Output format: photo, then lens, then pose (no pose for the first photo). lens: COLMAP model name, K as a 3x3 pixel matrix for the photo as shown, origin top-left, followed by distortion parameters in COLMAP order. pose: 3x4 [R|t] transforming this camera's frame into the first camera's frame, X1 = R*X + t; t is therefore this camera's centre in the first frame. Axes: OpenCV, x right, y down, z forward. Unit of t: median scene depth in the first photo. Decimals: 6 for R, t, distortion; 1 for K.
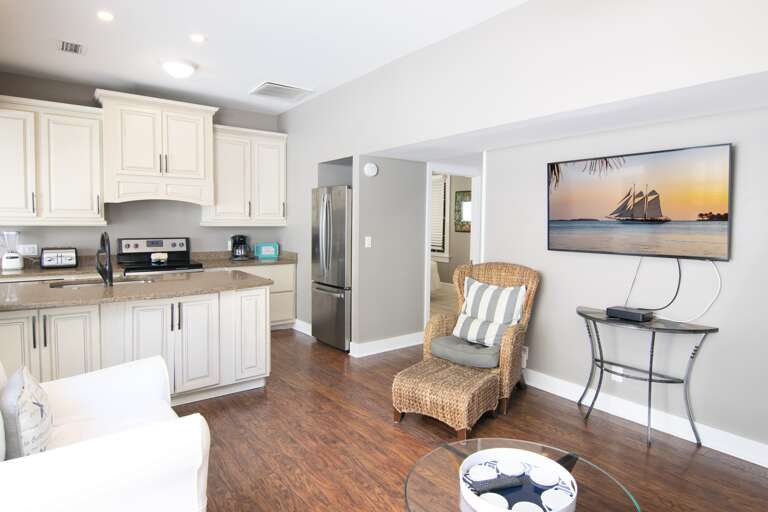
lens RADIAL K [[435.5, 0, 387.0], [0, 435.5, 241.4], [0, 0, 1]] dist [-0.040030, -0.001053]
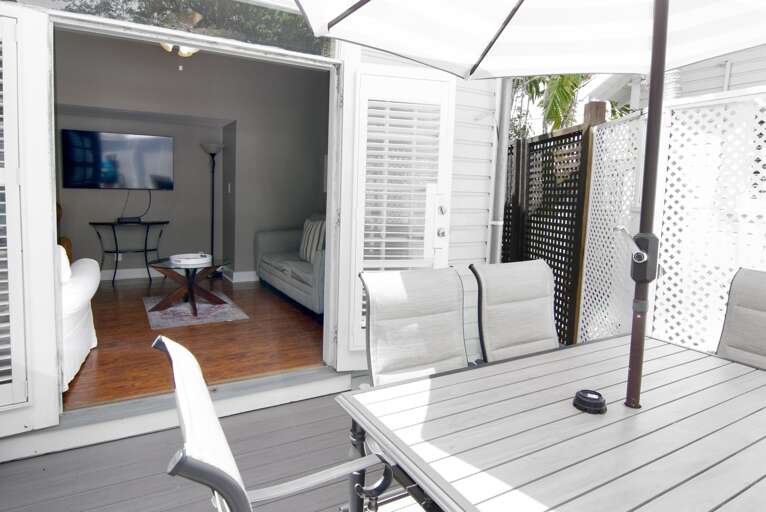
lens RADIAL K [[434.3, 0, 386.0], [0, 434.3, 241.4], [0, 0, 1]] dist [-0.040030, -0.001053]
pose [[0.122656, -0.112656, 0.986035, -0.927813], [0.002879, 0.993573, 0.113159, 0.041533], [-0.992445, -0.011041, 0.122192, -0.279588]]
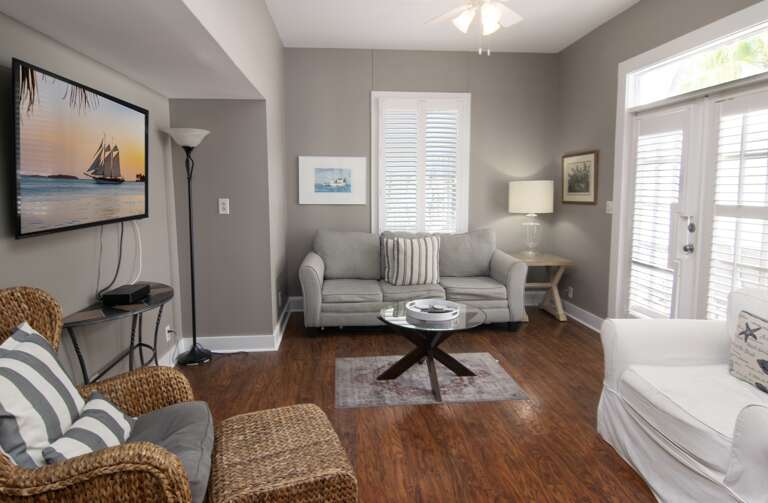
lens RADIAL K [[458.0, 0, 353.0], [0, 458.0, 213.6], [0, 0, 1]] dist [0.000417, 0.000159]
pose [[-0.830706, -0.053919, 0.554095, -0.233500], [-0.005400, 0.996032, 0.088828, -0.051593], [-0.556686, 0.070797, -0.827701, 1.173882]]
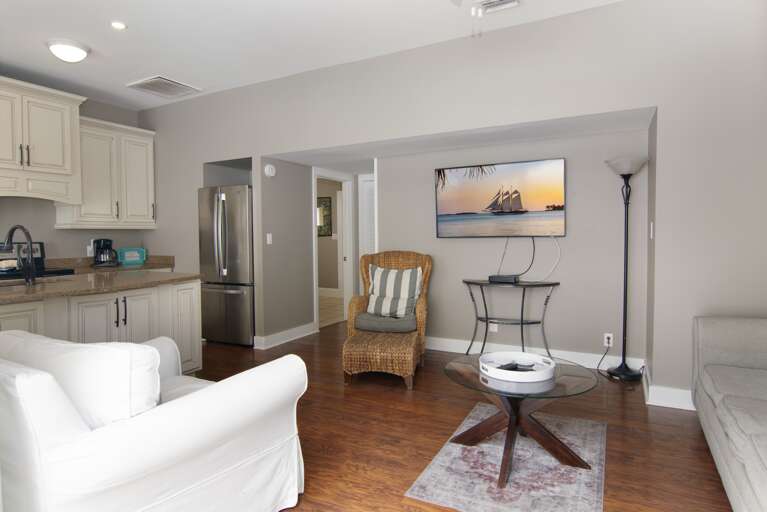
lens RADIAL K [[434.9, 0, 386.5], [0, 434.9, 241.4], [0, 0, 1]] dist [-0.040030, -0.001053]
pose [[0.908985, -0.025461, 0.416050, -0.288352], [0.036119, 0.999190, -0.017766, 0.046752], [-0.415260, 0.031176, 0.909168, -0.095472]]
